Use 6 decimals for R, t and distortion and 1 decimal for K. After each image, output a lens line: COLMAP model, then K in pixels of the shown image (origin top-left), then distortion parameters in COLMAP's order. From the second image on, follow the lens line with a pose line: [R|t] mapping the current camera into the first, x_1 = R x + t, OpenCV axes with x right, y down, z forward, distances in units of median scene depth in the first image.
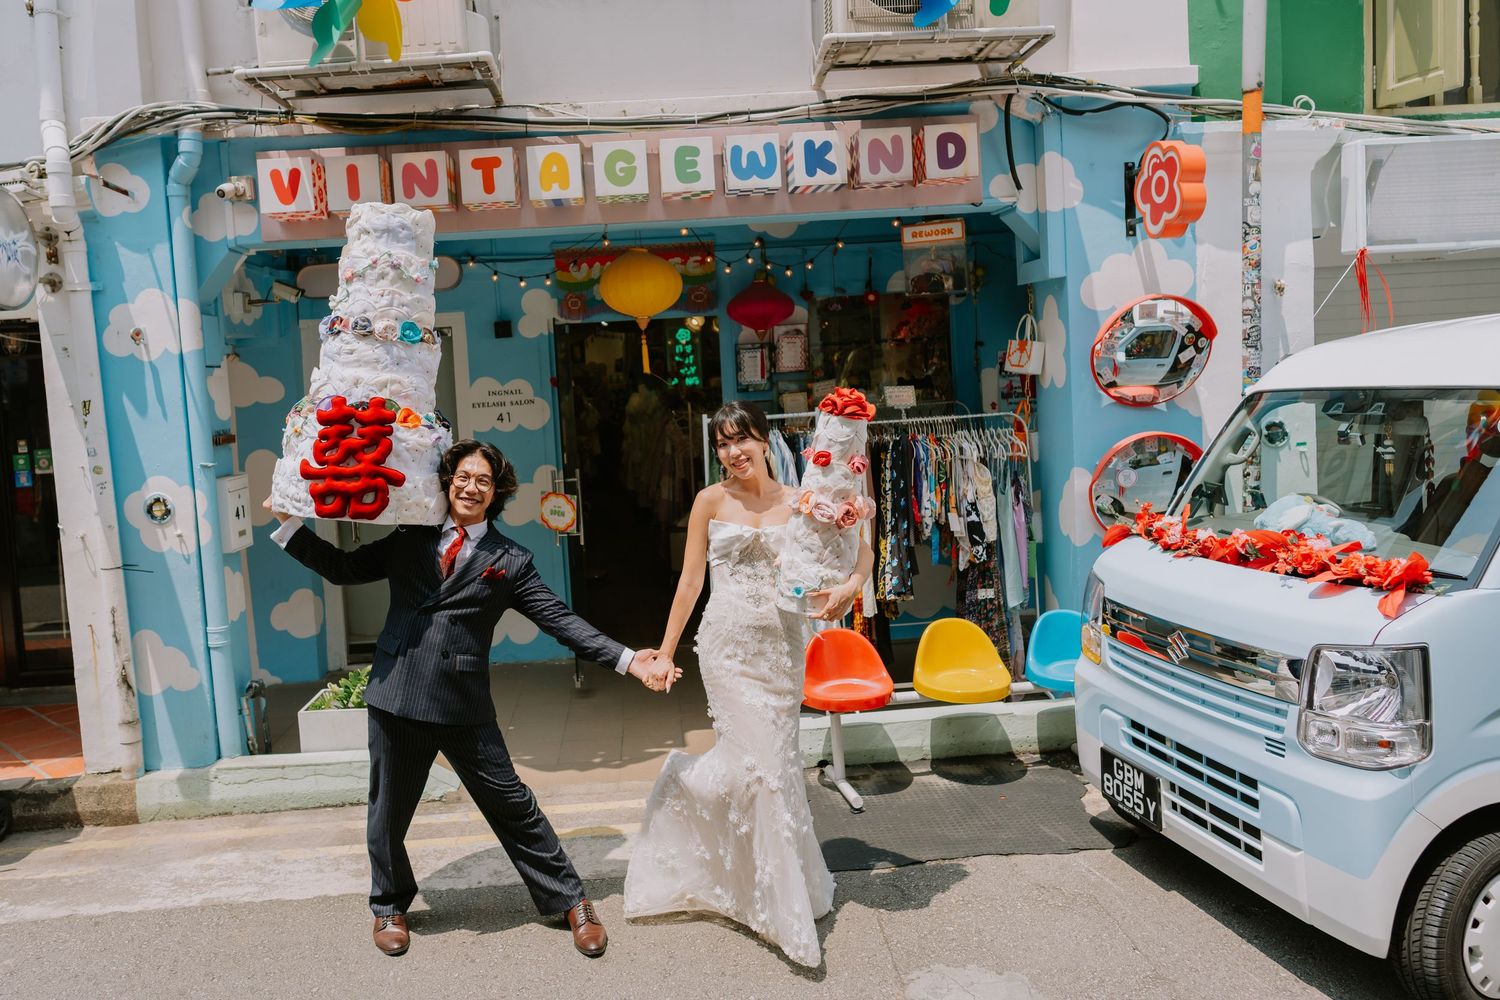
lens RADIAL K [[1100.8, 0, 658.1], [0, 1100.8, 437.9], [0, 0, 1]] dist [-0.001176, -0.003260]
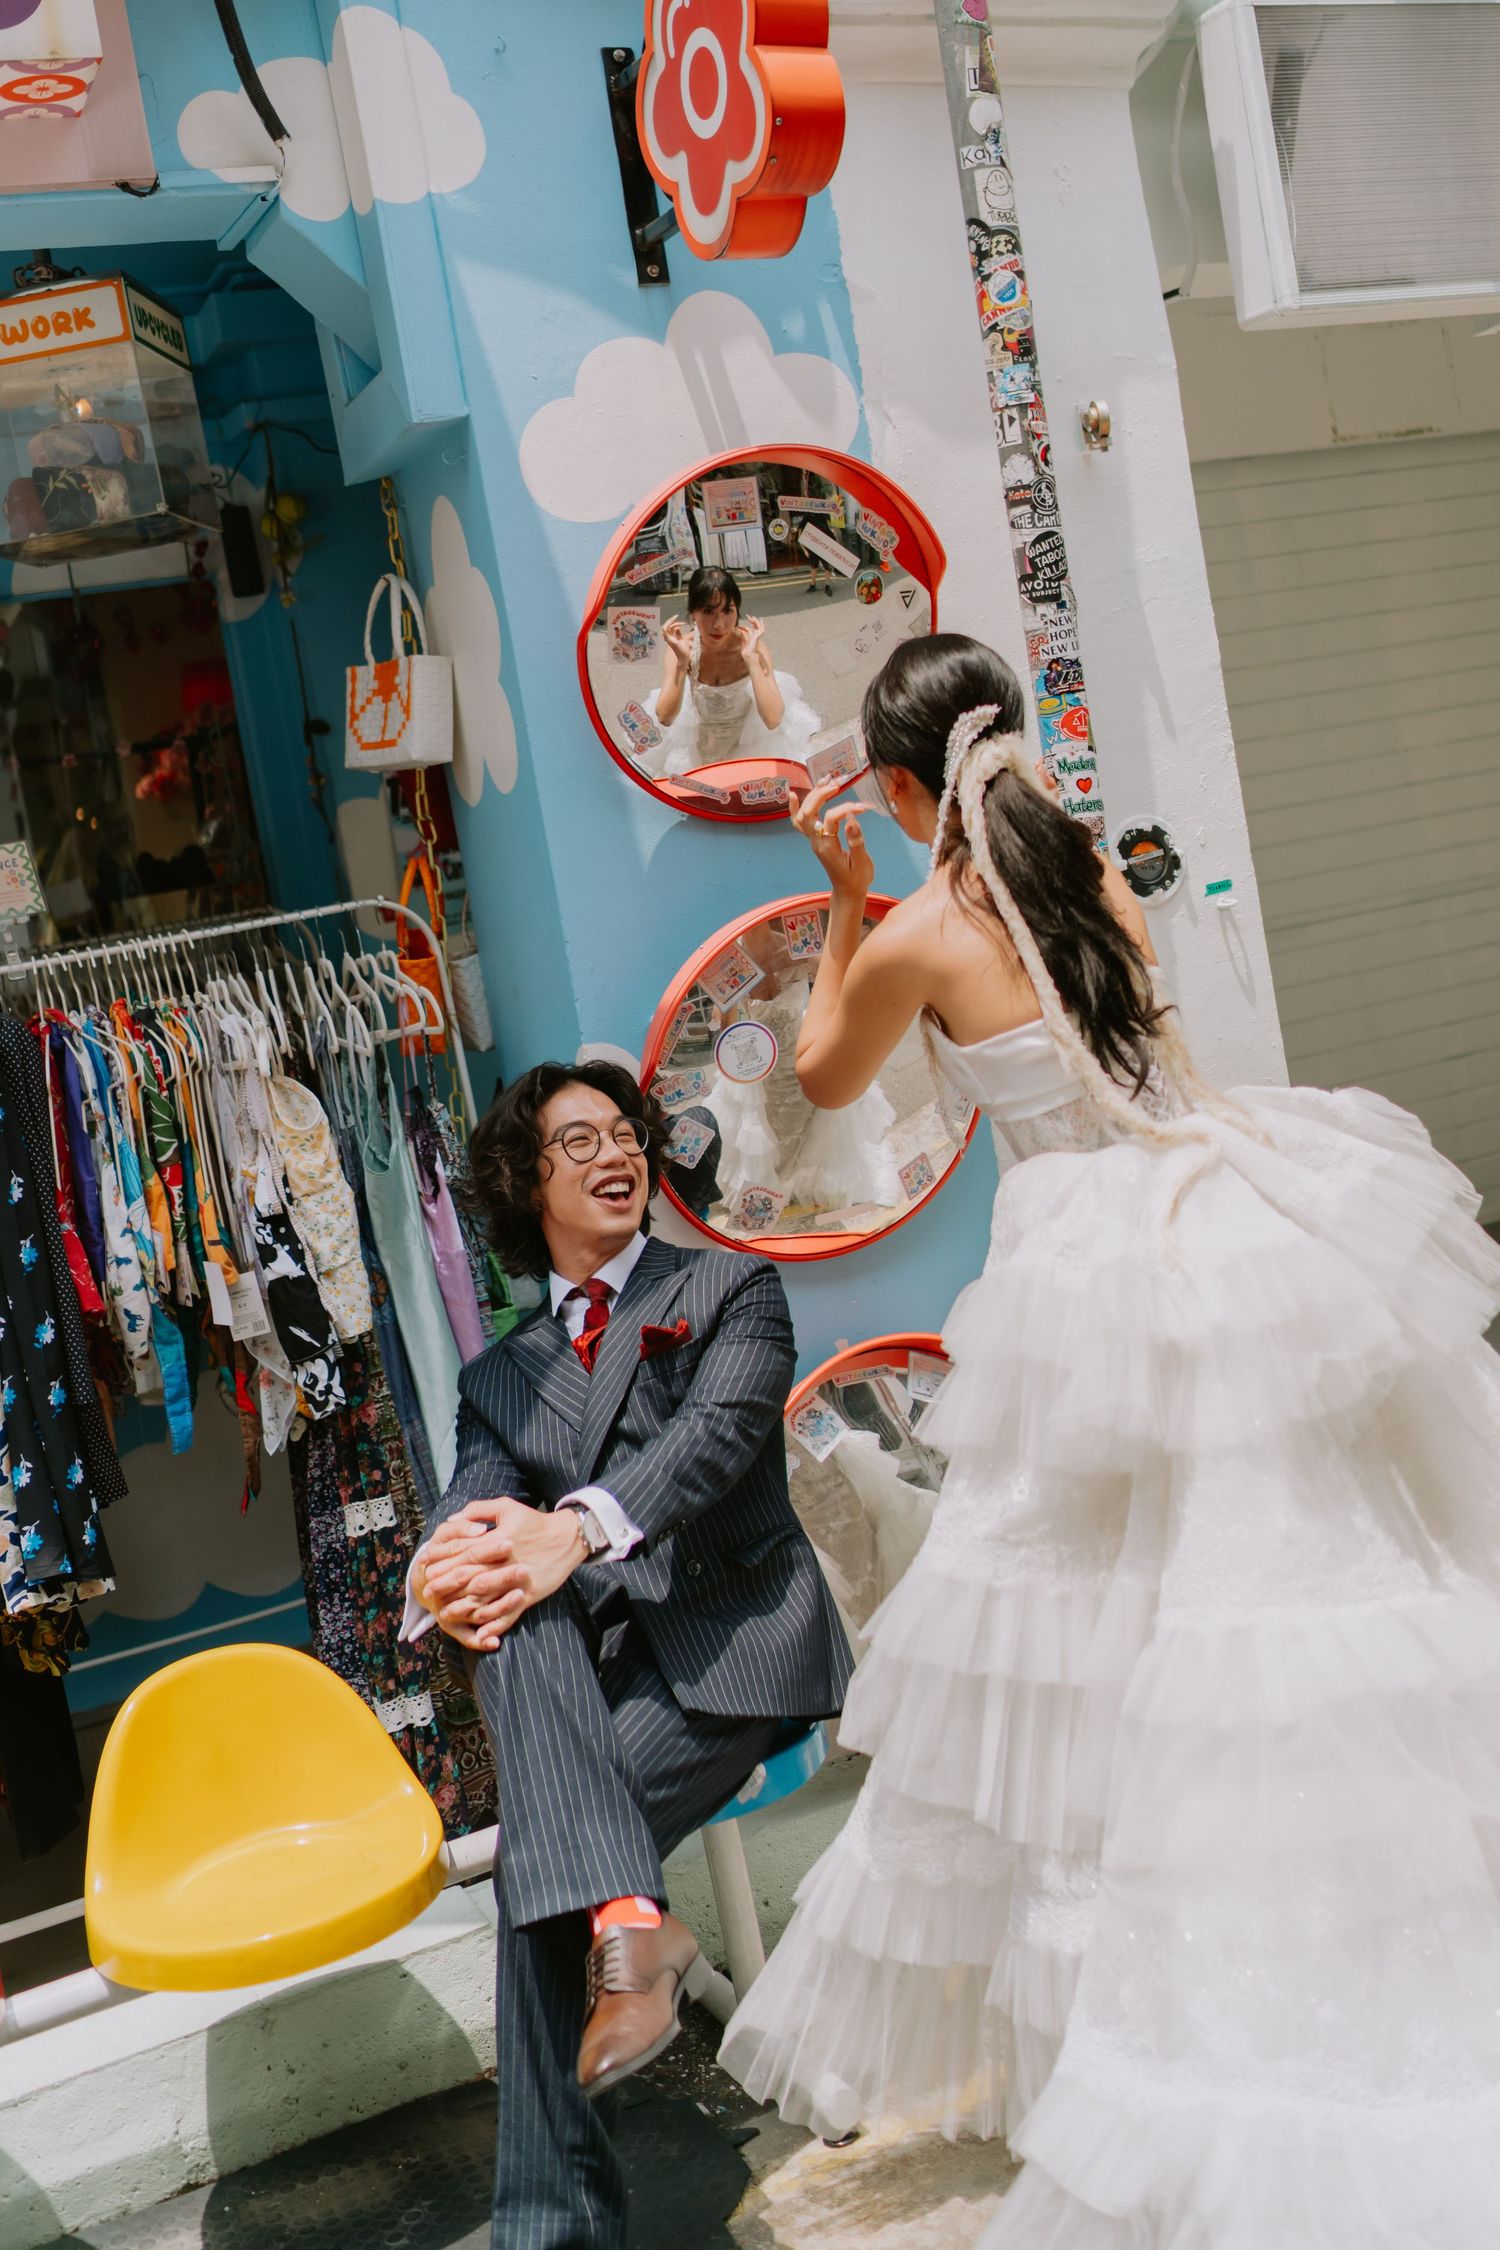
lens RADIAL K [[2518.0, 0, 905.6], [0, 2518.0, 924.9], [0, 0, 1]] dist [-0.026063, -0.017737]
pose [[0.903904, -0.112738, 0.412611, 0.182270], [0.140157, 0.989449, -0.036694, 0.032680], [-0.404121, 0.090998, 0.910168, 0.344724]]
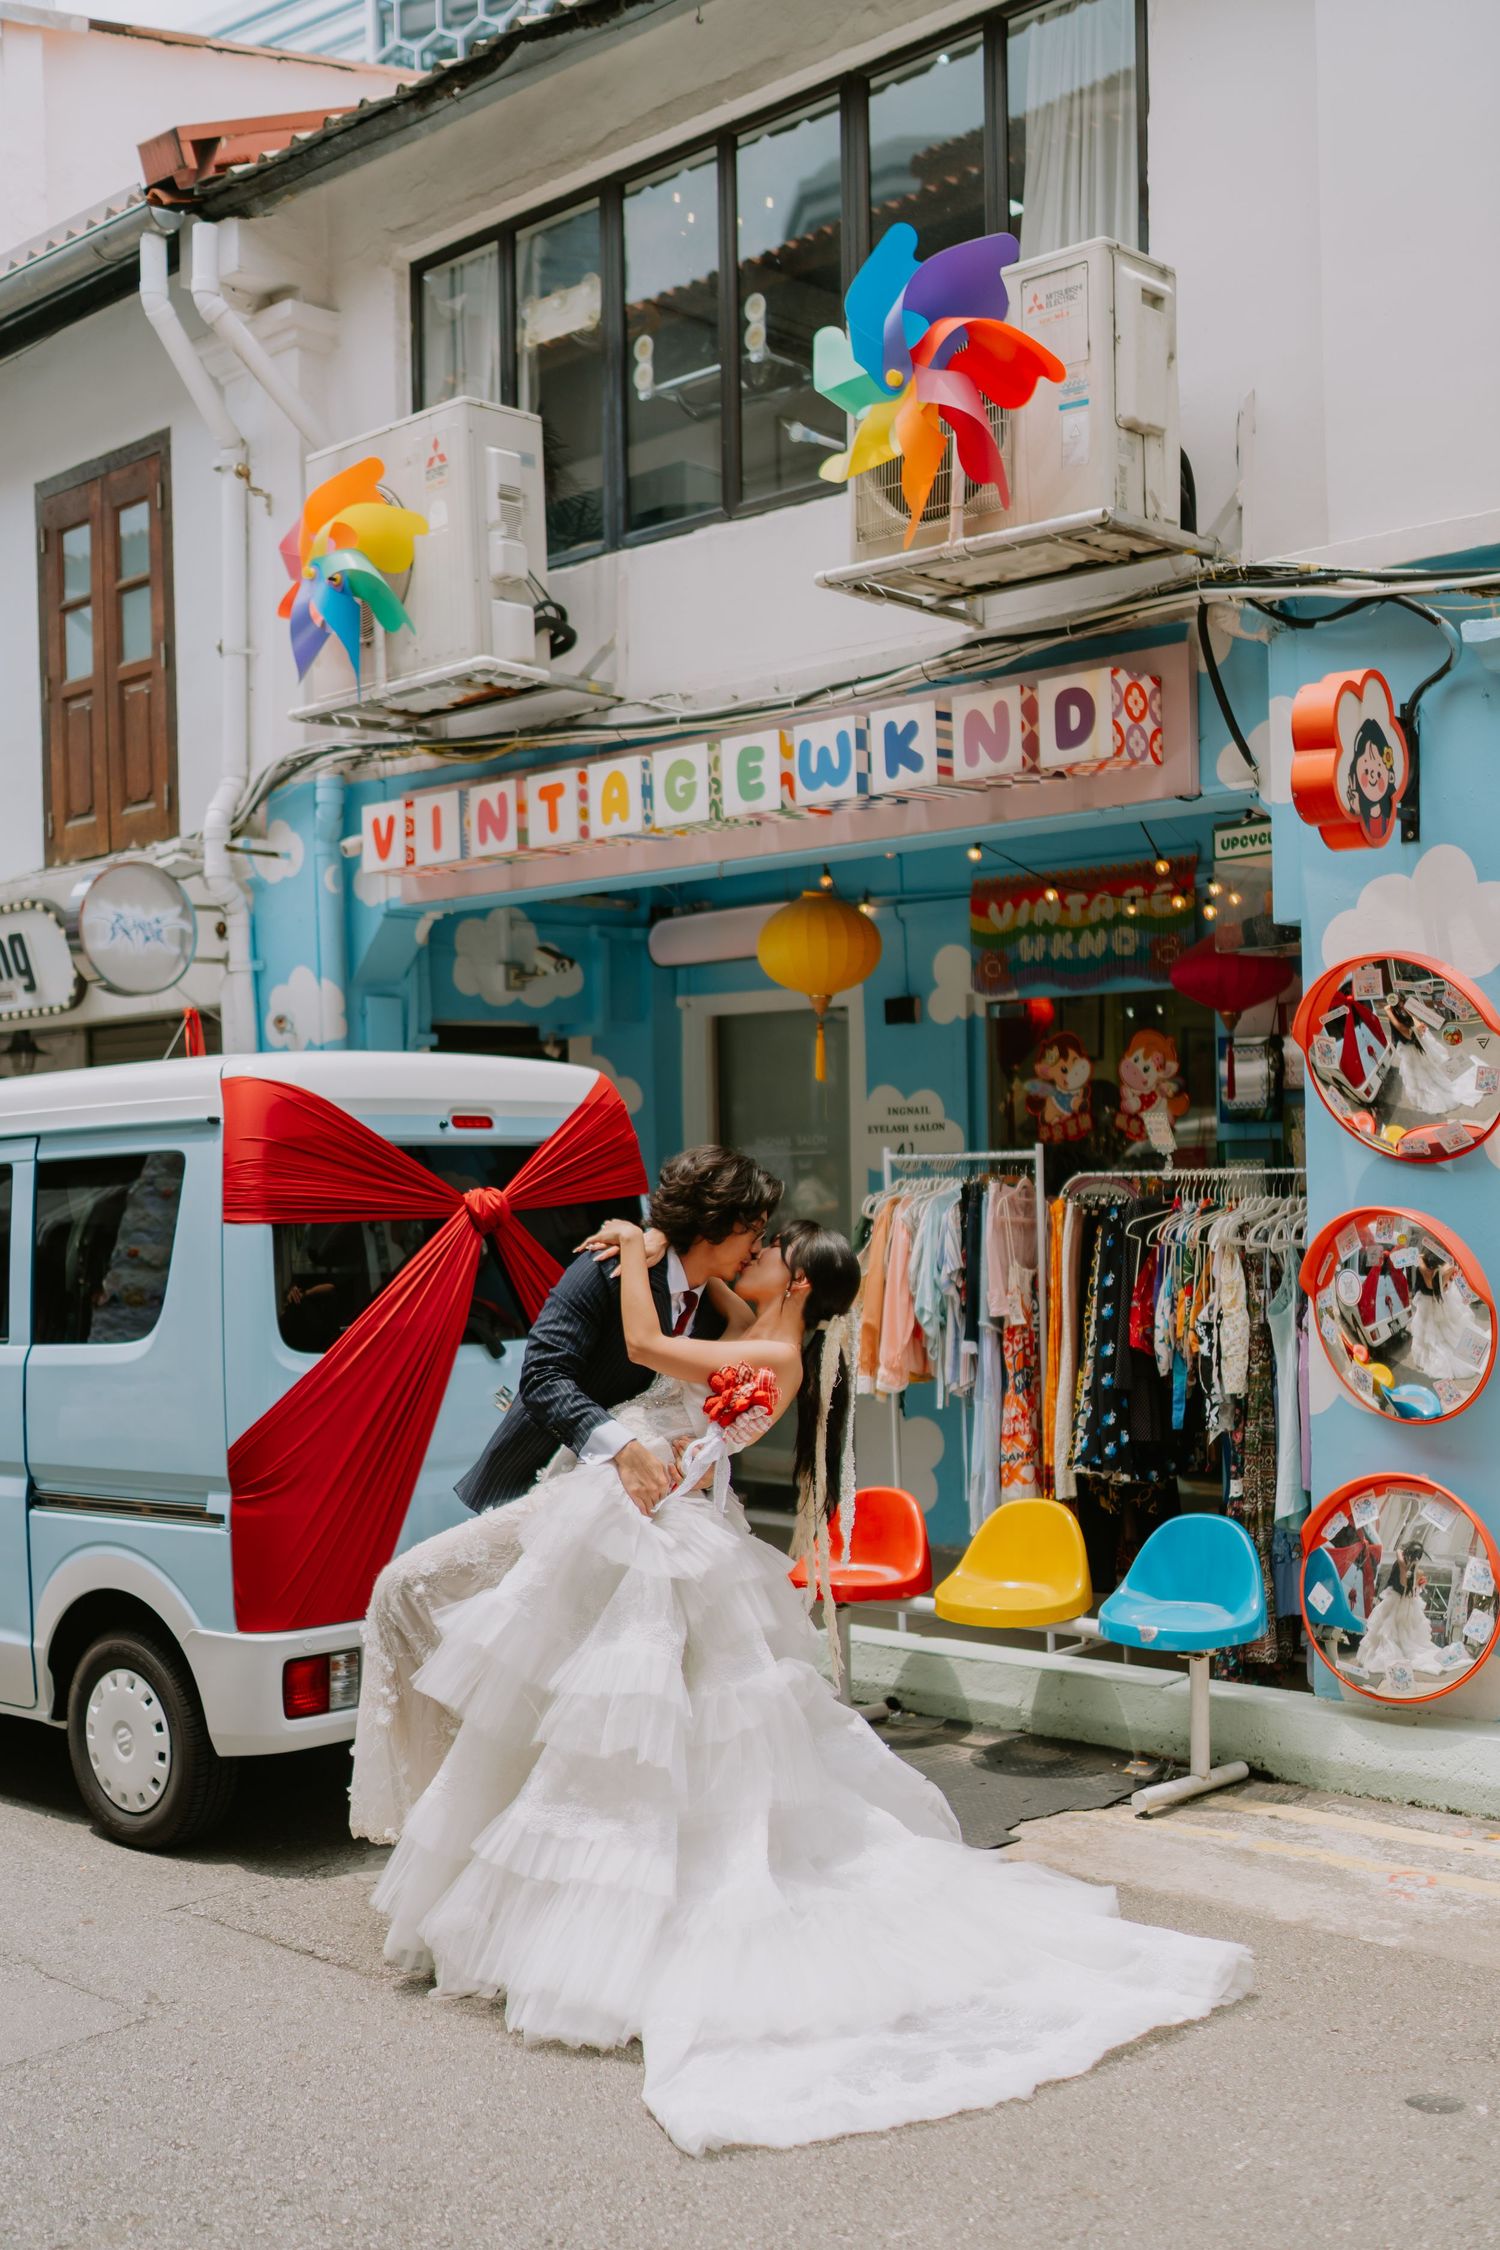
lens RADIAL K [[2264.3, 0, 723.0], [0, 2264.3, 1216.4], [0, 0, 1]] dist [-0.025139, 0.024840]
pose [[0.718886, 0.062197, -0.692339, 0.966123], [-0.061202, 0.997784, 0.026088, -0.011092], [0.692428, 0.023618, 0.721100, -0.010310]]
